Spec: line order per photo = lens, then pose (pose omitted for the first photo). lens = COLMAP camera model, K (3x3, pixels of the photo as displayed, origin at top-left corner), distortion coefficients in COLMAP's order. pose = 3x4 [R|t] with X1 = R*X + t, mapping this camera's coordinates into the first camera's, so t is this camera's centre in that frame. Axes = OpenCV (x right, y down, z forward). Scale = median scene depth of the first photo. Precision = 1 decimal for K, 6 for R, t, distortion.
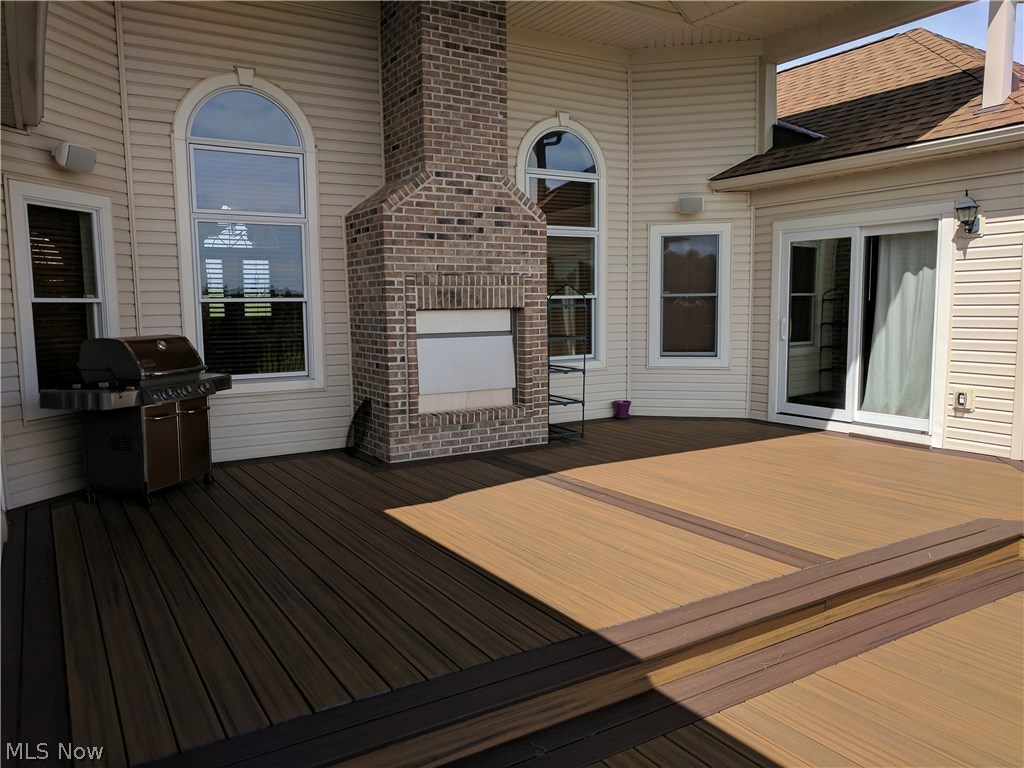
lens RADIAL K [[750.2, 0, 508.1], [0, 750.2, 384.1], [0, 0, 1]] dist [-0.027653, -0.000832]
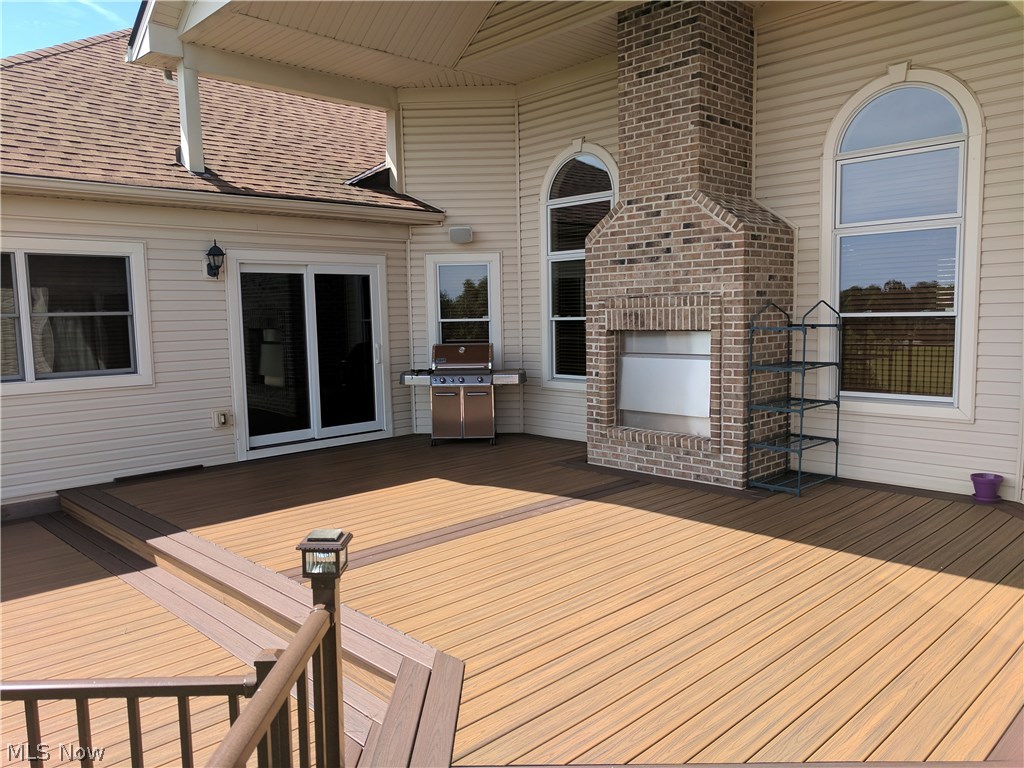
lens RADIAL K [[788.0, 0, 509.3], [0, 788.0, 385.1], [0, 0, 1]] dist [0.034261, 0.006290]
pose [[0.225012, 0.087584, -0.970412, 0.935443], [-0.100206, 0.992751, 0.066366, -0.078623], [0.969190, 0.082308, 0.232157, 0.574775]]
